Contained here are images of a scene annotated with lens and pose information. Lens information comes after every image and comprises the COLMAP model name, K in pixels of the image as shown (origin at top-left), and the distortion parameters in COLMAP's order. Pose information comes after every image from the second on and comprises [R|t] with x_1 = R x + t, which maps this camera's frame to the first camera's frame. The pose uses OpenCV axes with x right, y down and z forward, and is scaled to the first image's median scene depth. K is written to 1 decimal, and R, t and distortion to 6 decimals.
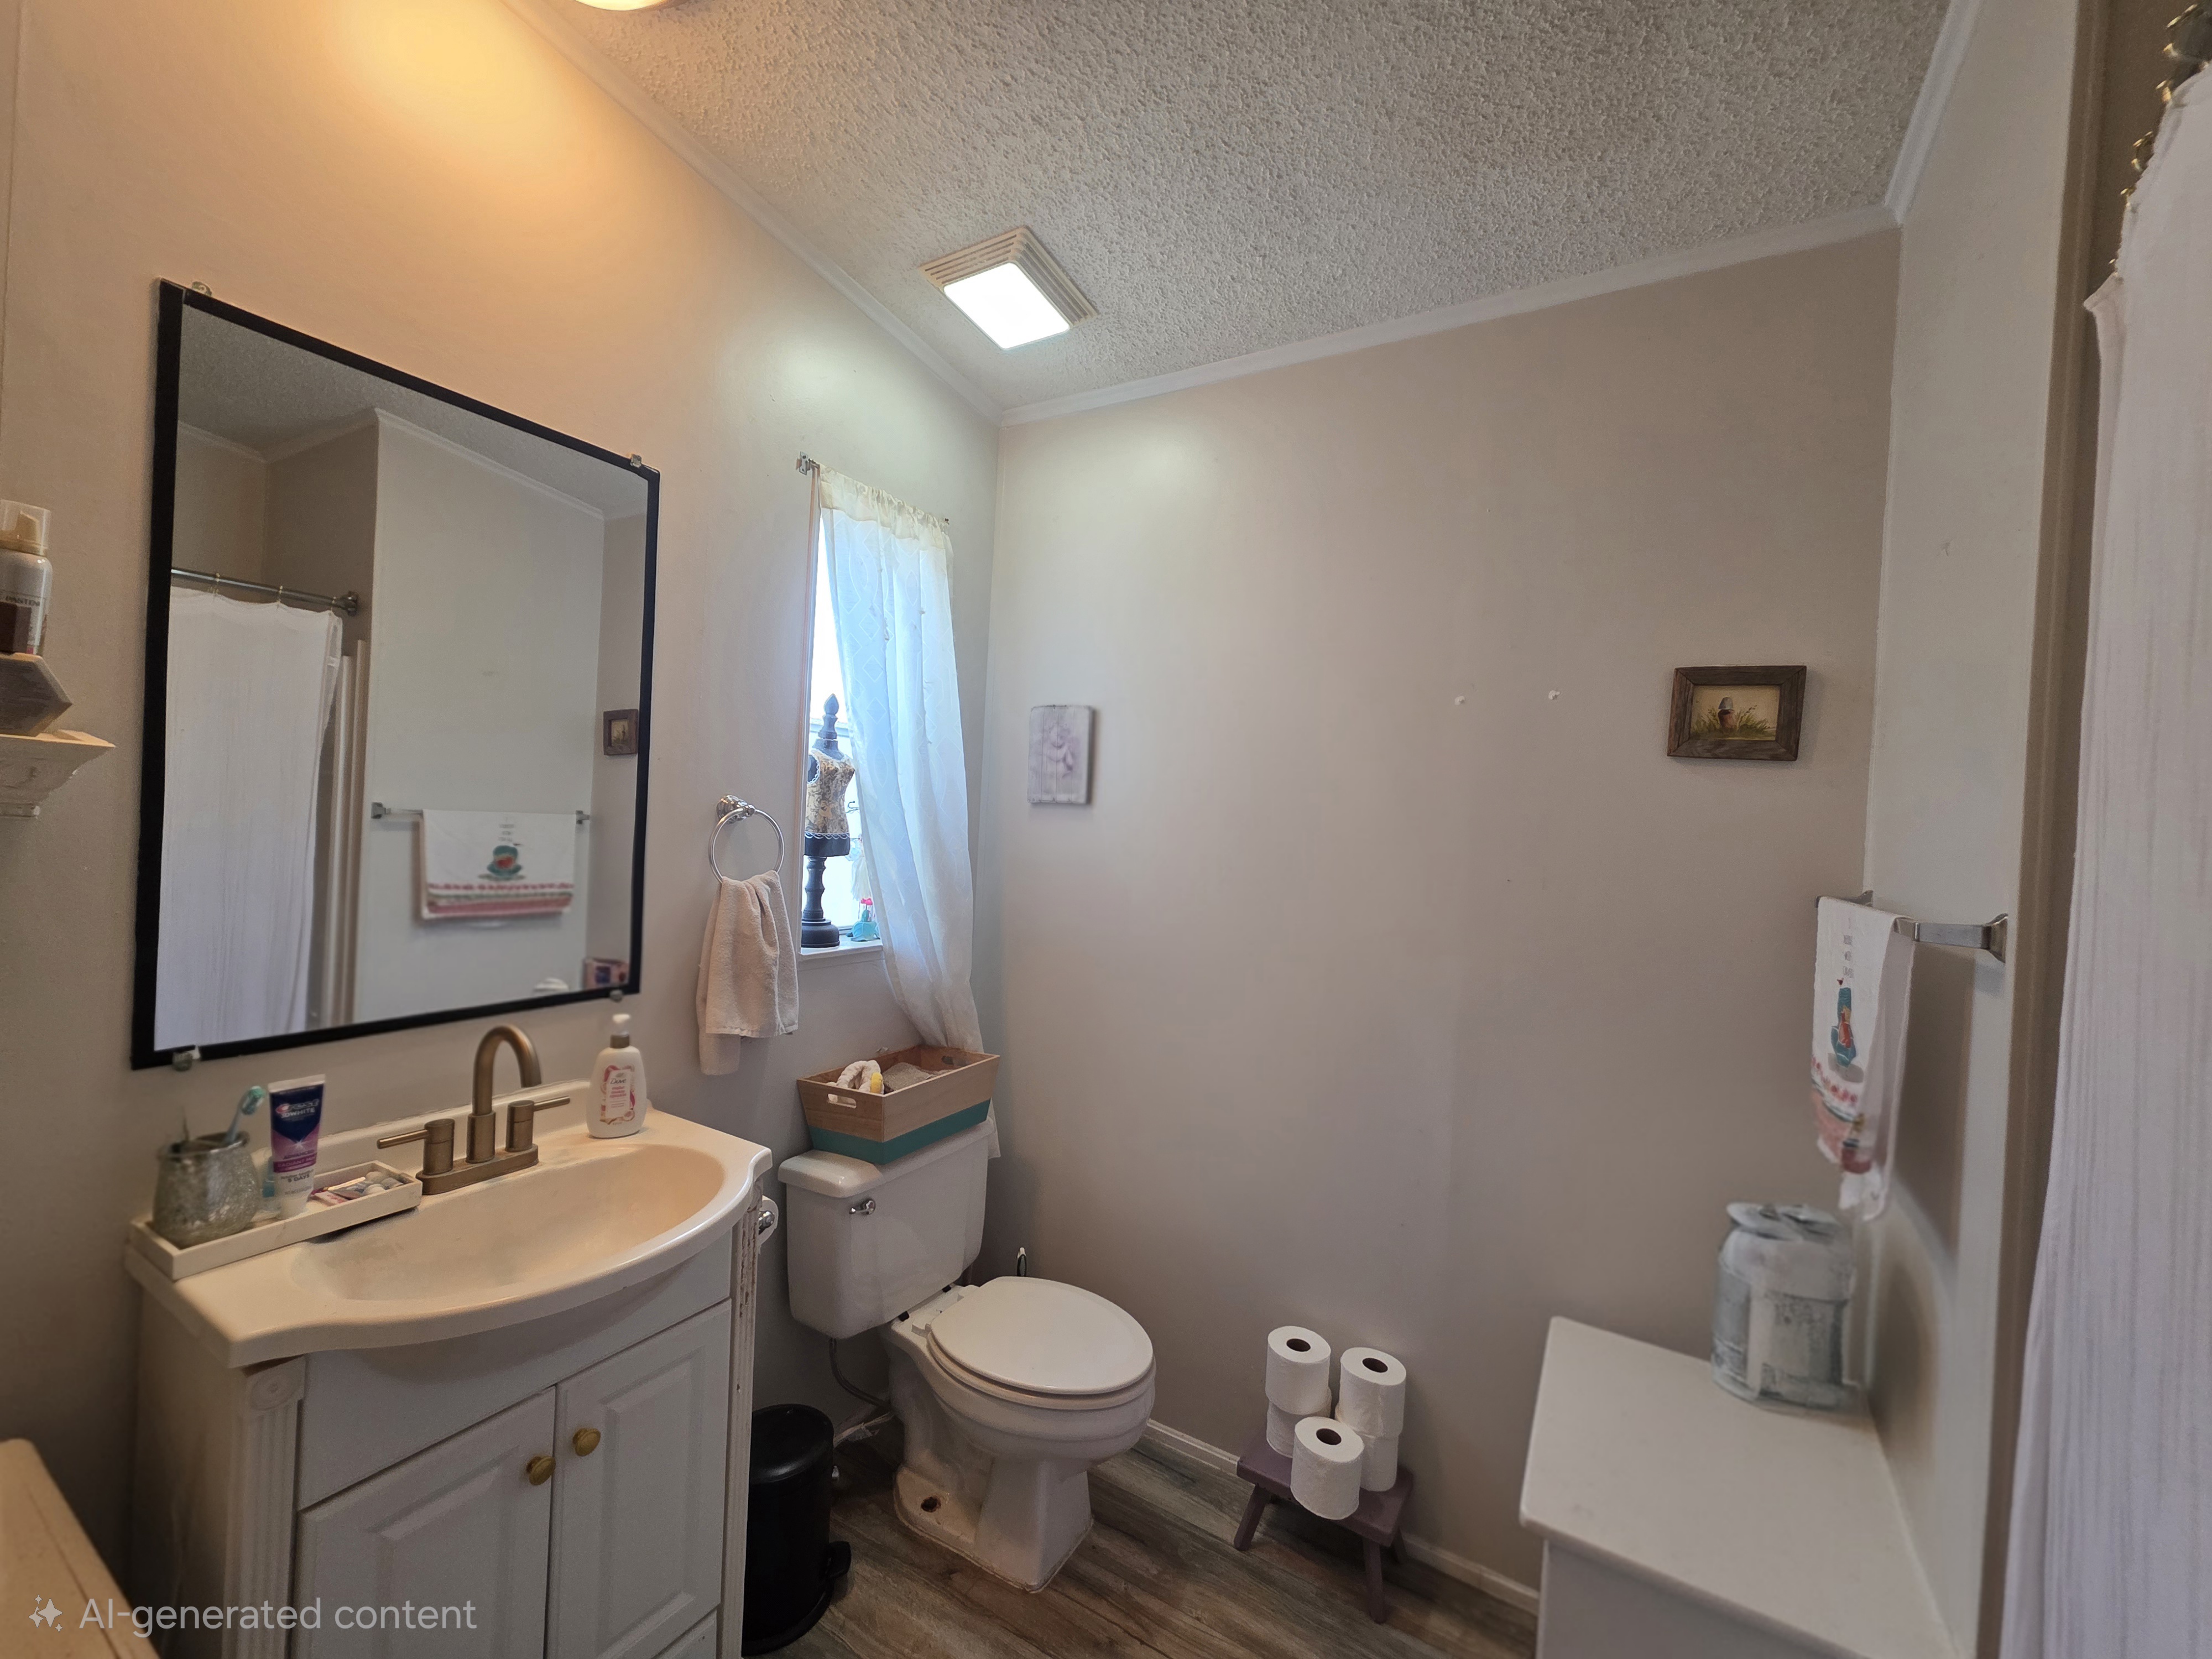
lens RADIAL K [[882.4, 0, 1101.4], [0, 882.4, 831.9], [0, 0, 1]] dist [0.002515, 0.001148]
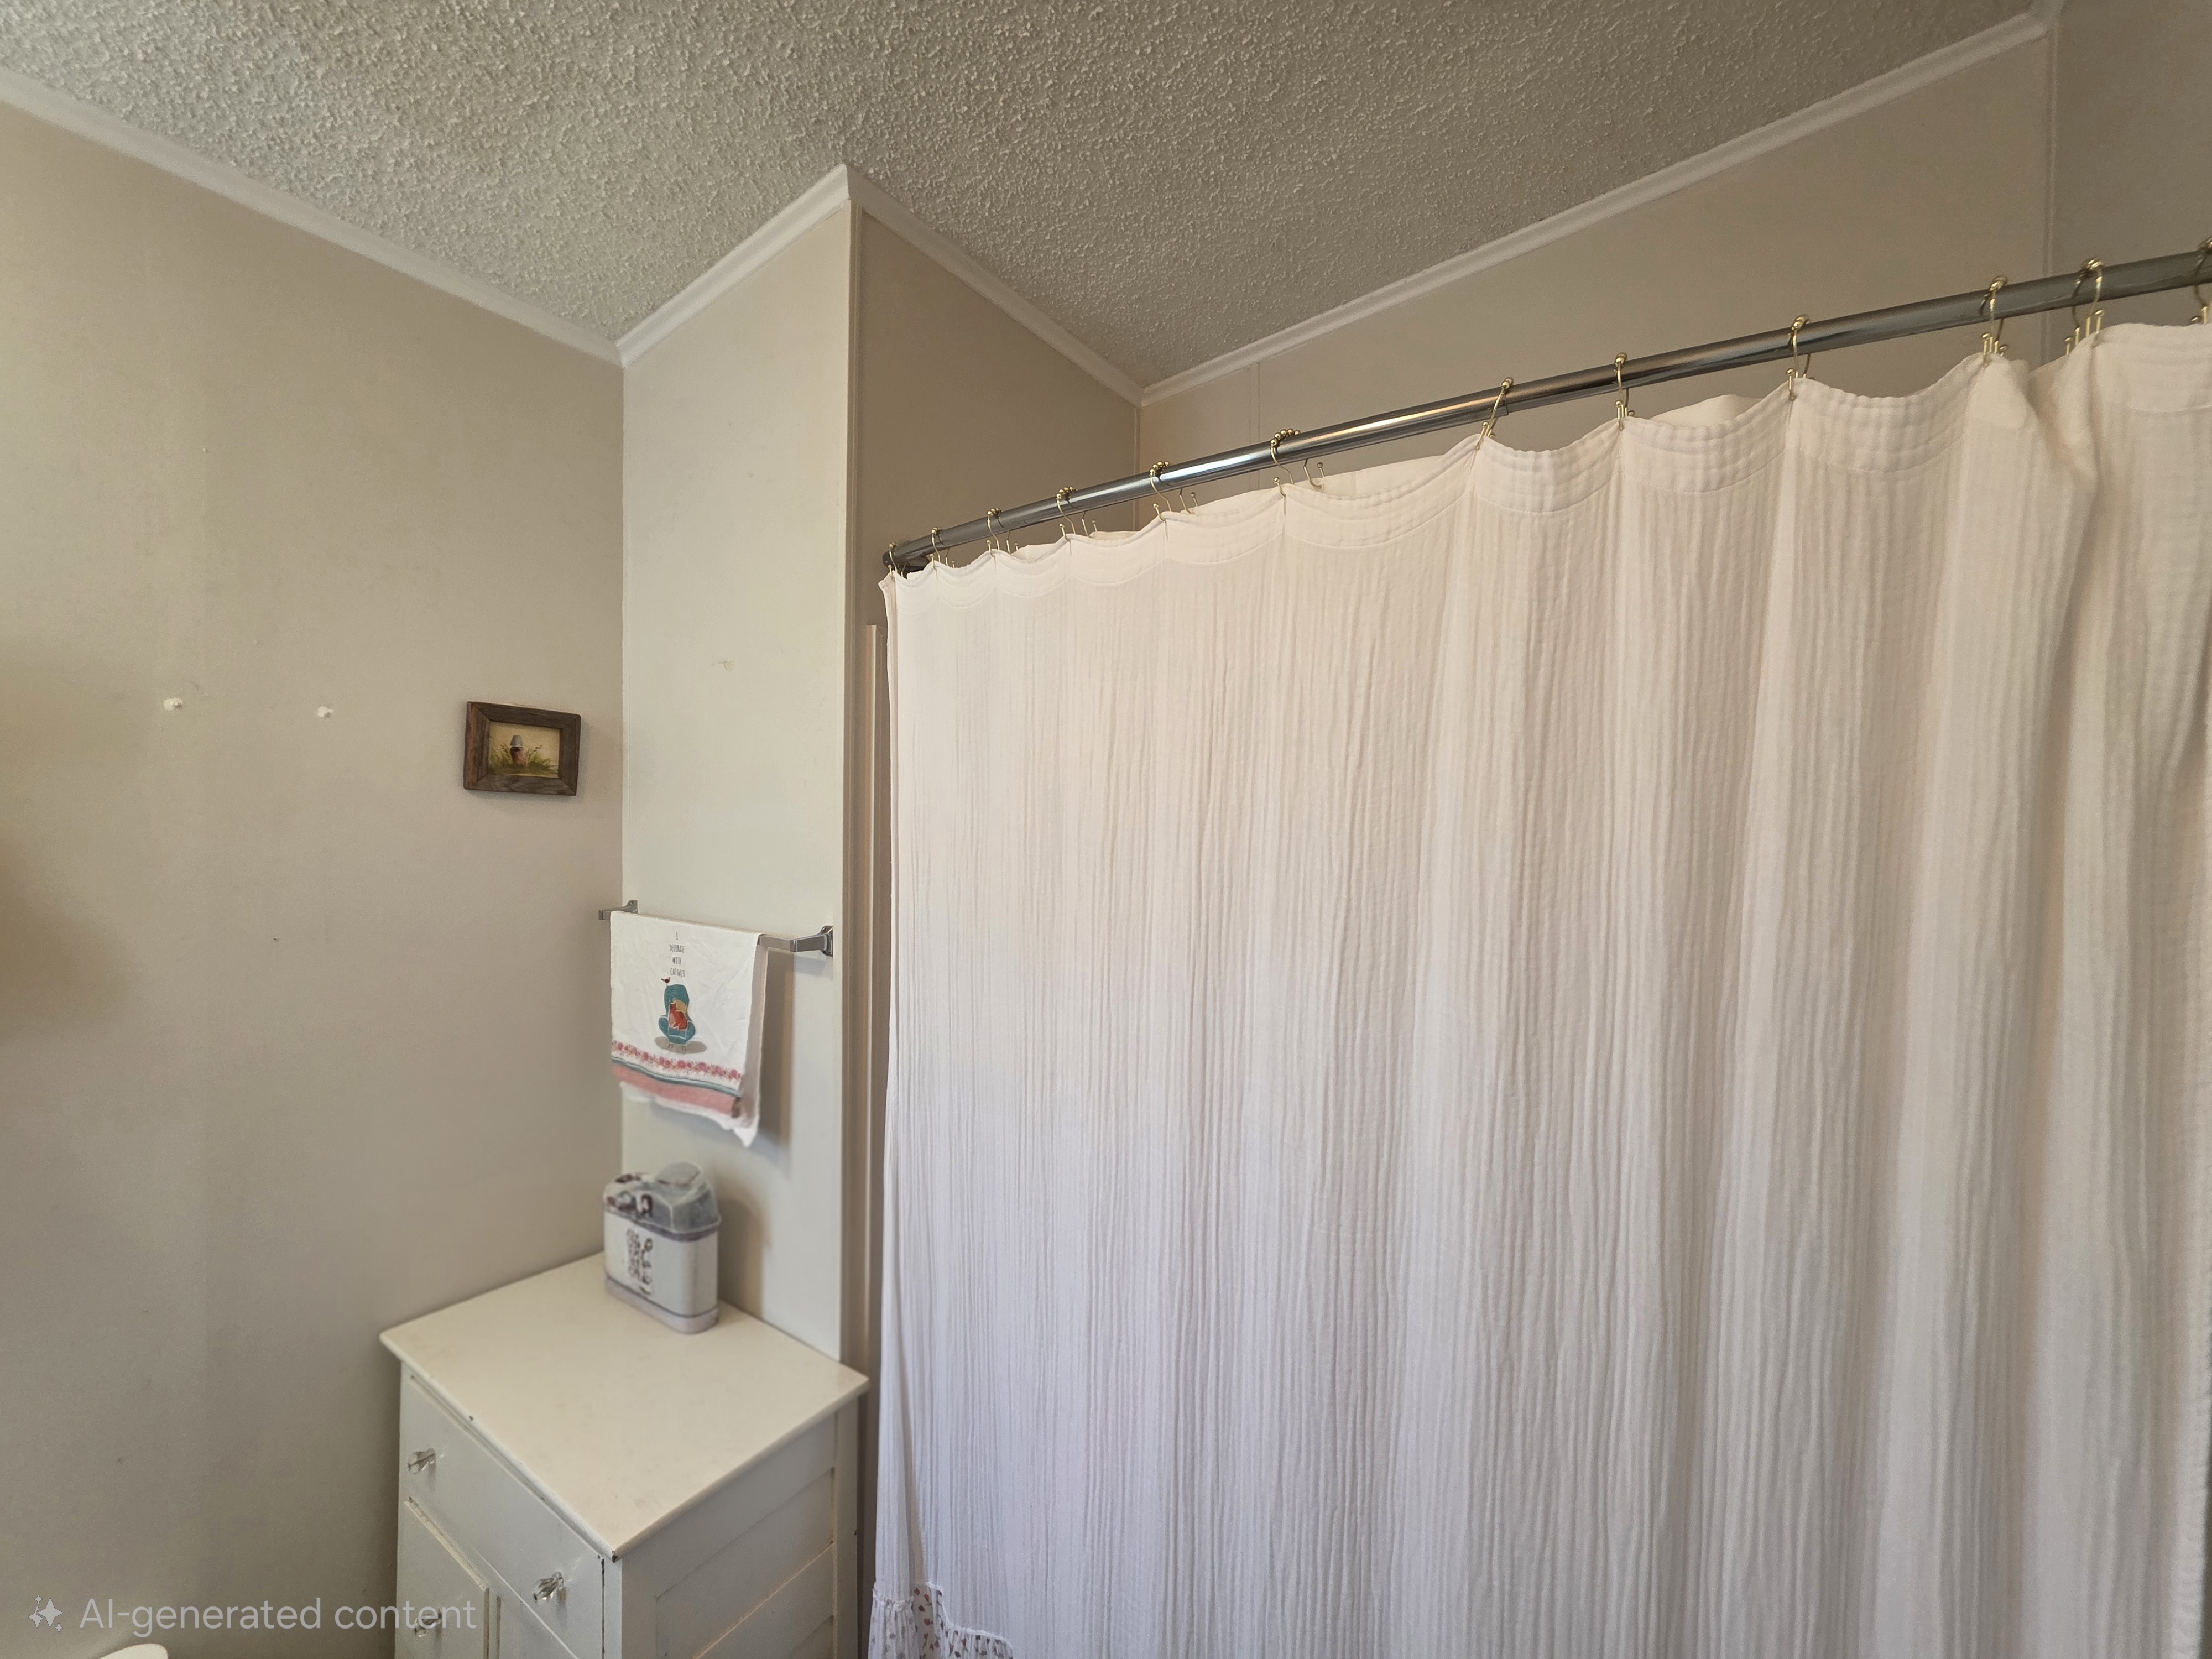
lens RADIAL K [[882.4, 0, 1121.5], [0, 882.4, 834.2], [0, 0, 1]] dist [0.002515, 0.001148]
pose [[0.044747, -0.073782, 0.996270, -0.302250], [-0.009042, 0.997198, 0.074257, -0.107975], [-0.998957, -0.012331, 0.043954, 0.201041]]
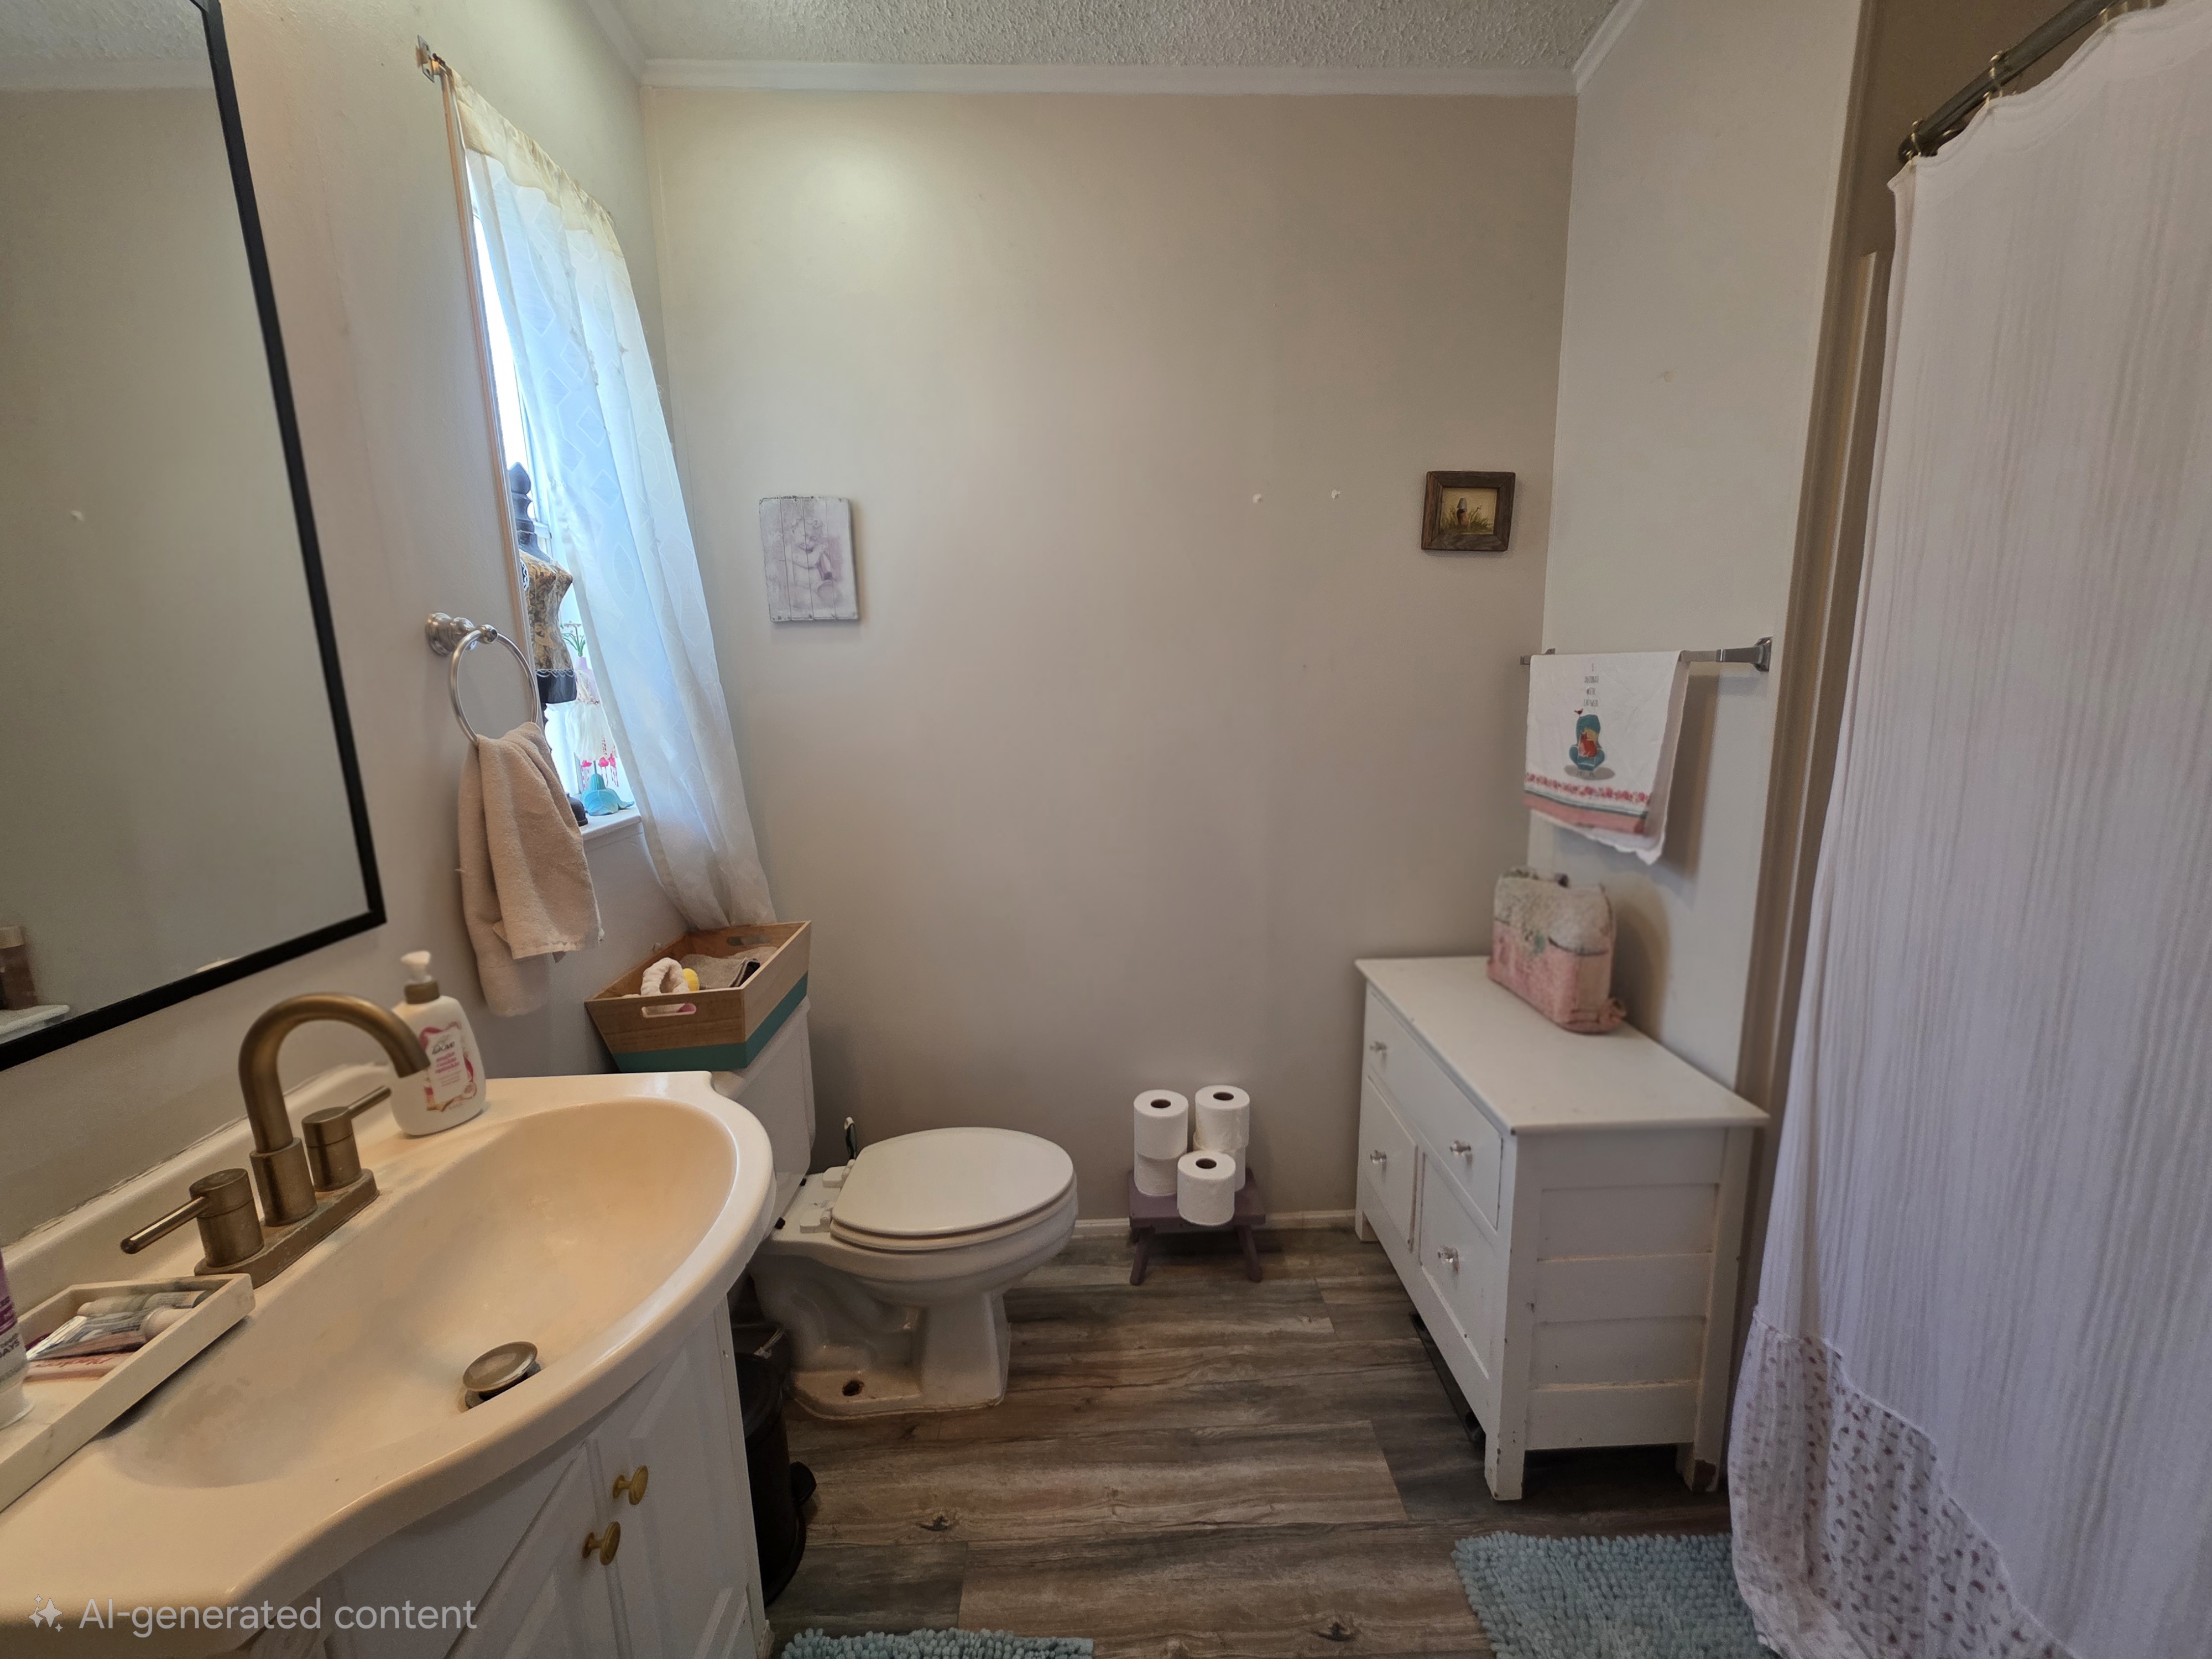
lens RADIAL K [[882.4, 0, 1108.5], [0, 882.4, 835.2], [0, 0, 1]] dist [0.002515, 0.001148]
pose [[0.837749, -0.165798, 0.520277, -0.381492], [0.067637, 0.976960, 0.202421, 0.021147], [-0.541851, -0.134388, 0.829661, 0.168790]]
